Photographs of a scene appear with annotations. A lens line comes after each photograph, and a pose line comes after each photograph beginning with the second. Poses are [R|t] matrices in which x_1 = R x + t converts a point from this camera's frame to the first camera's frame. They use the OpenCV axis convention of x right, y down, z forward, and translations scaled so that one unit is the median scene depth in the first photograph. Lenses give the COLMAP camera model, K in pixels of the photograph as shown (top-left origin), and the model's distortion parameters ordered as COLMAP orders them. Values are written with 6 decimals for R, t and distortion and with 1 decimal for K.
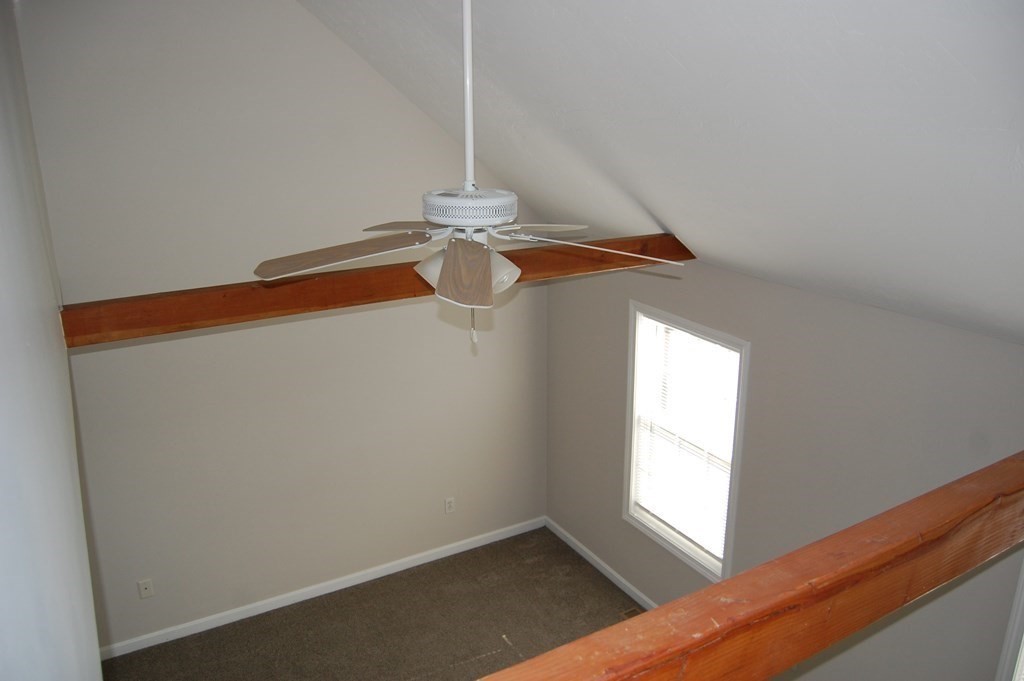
lens RADIAL K [[804.7, 0, 512.0], [0, 804.7, 340.5], [0, 0, 1]] dist [-0.114676, 0.065788]
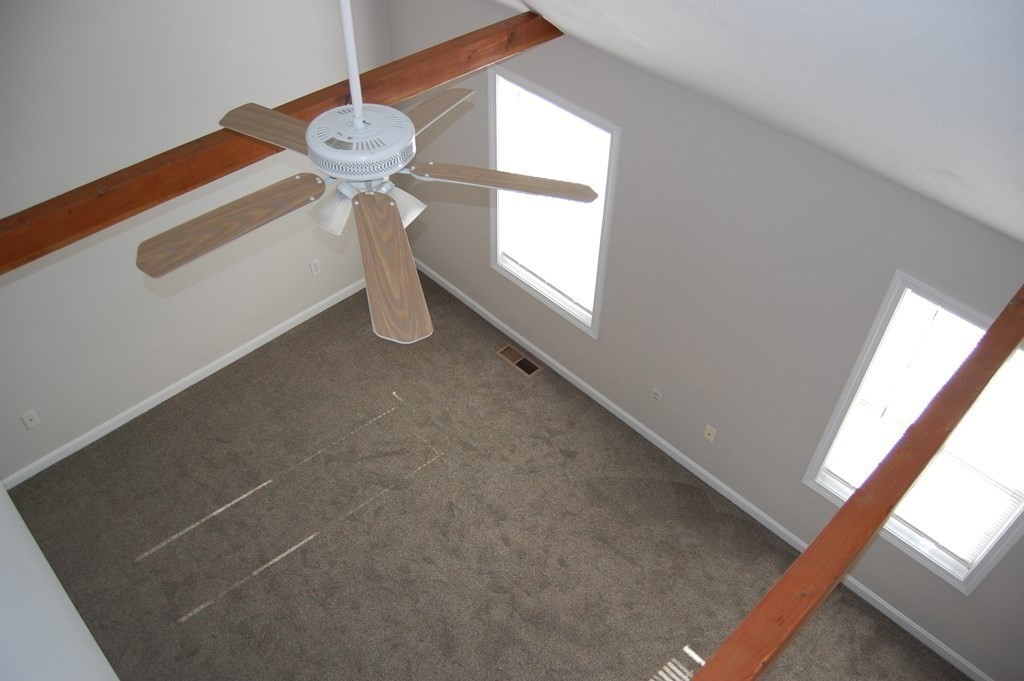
lens RADIAL K [[804.7, 0, 512.0], [0, 804.7, 340.5], [0, 0, 1]] dist [-0.114676, 0.065788]
pose [[0.970279, -0.156711, 0.184394, -0.045131], [0.053483, 0.882018, 0.468171, -0.192339], [-0.236007, -0.444394, 0.864185, 0.056241]]
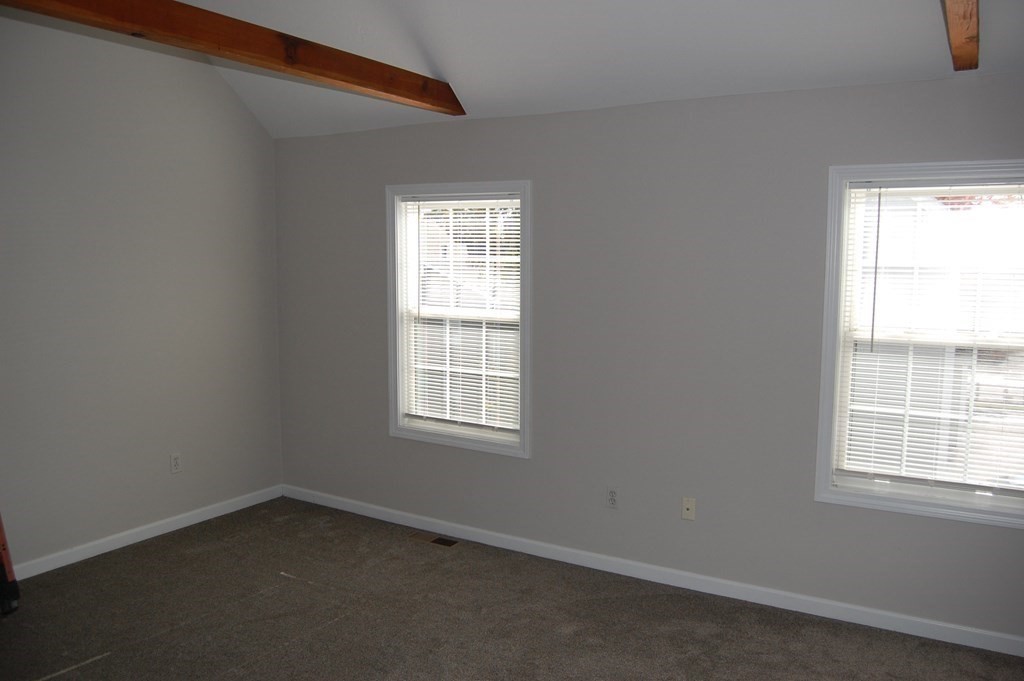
lens RADIAL K [[804.7, 0, 512.0], [0, 804.7, 340.5], [0, 0, 1]] dist [-0.114676, 0.065788]
pose [[0.874704, -0.026050, 0.483956, -0.192852], [0.129674, 0.974728, -0.181908, 0.322998], [-0.466987, 0.221872, 0.855977, 0.138602]]
